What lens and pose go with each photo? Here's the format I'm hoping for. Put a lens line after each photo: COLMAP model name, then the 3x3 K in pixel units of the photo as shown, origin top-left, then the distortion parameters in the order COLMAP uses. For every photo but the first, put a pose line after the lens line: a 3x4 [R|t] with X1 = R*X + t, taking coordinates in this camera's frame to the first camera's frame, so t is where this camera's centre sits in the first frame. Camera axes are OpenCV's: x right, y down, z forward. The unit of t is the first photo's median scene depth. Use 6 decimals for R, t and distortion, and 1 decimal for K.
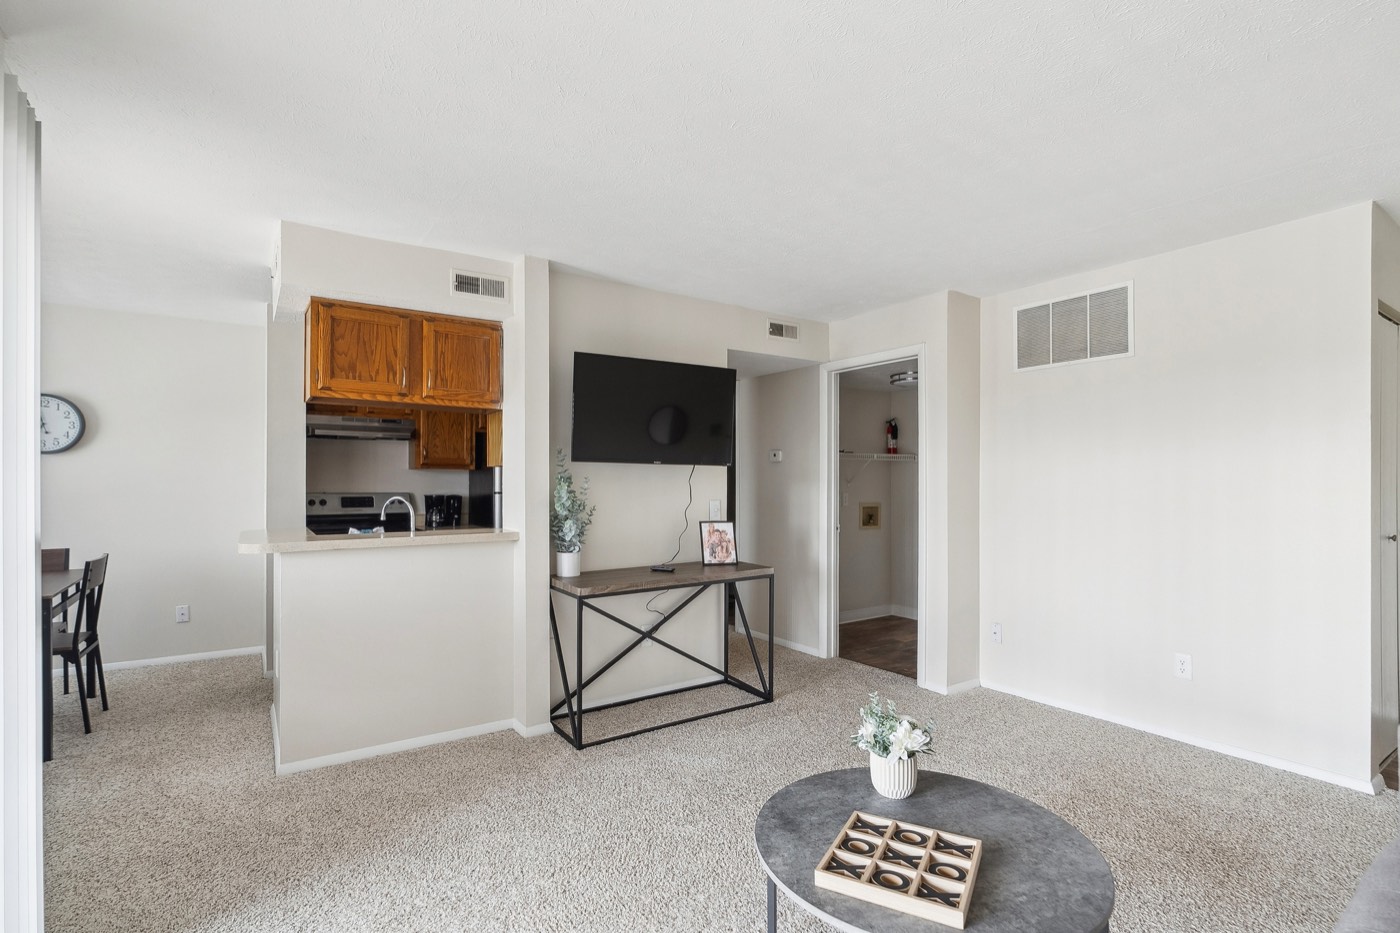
lens RADIAL K [[660.4, 0, 701.8], [0, 660.4, 483.8], [0, 0, 1]] dist [-0.003623, -0.000029]
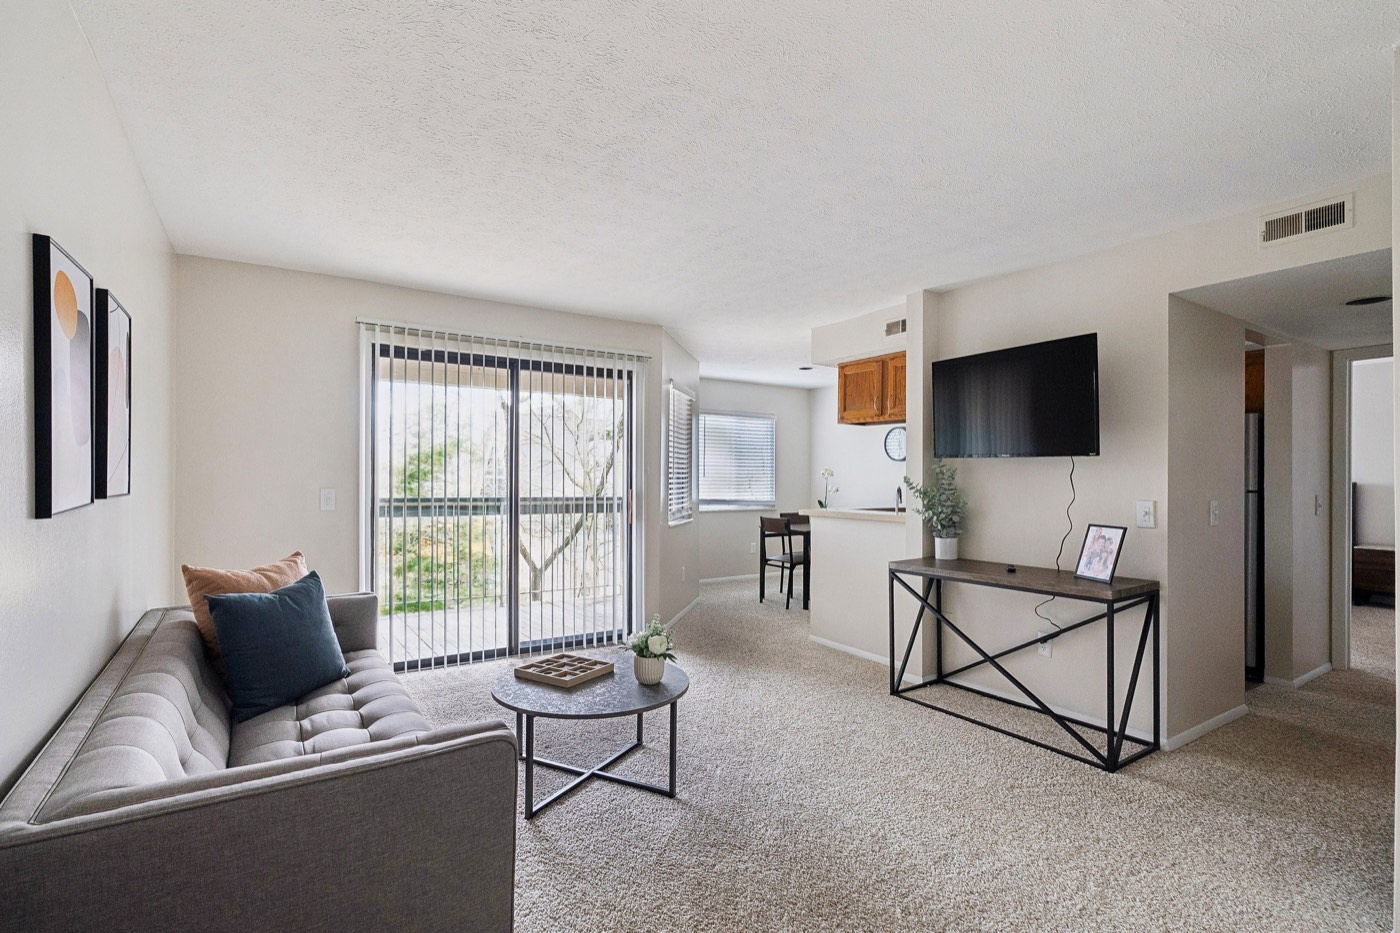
lens RADIAL K [[660.4, 0, 701.8], [0, 660.4, 483.8], [0, 0, 1]] dist [-0.003623, -0.000029]
pose [[-0.021336, 0.012427, -0.999695, 0.958284], [-0.005217, 0.999908, 0.012541, -0.001037], [0.999759, 0.005483, -0.021269, 0.621403]]
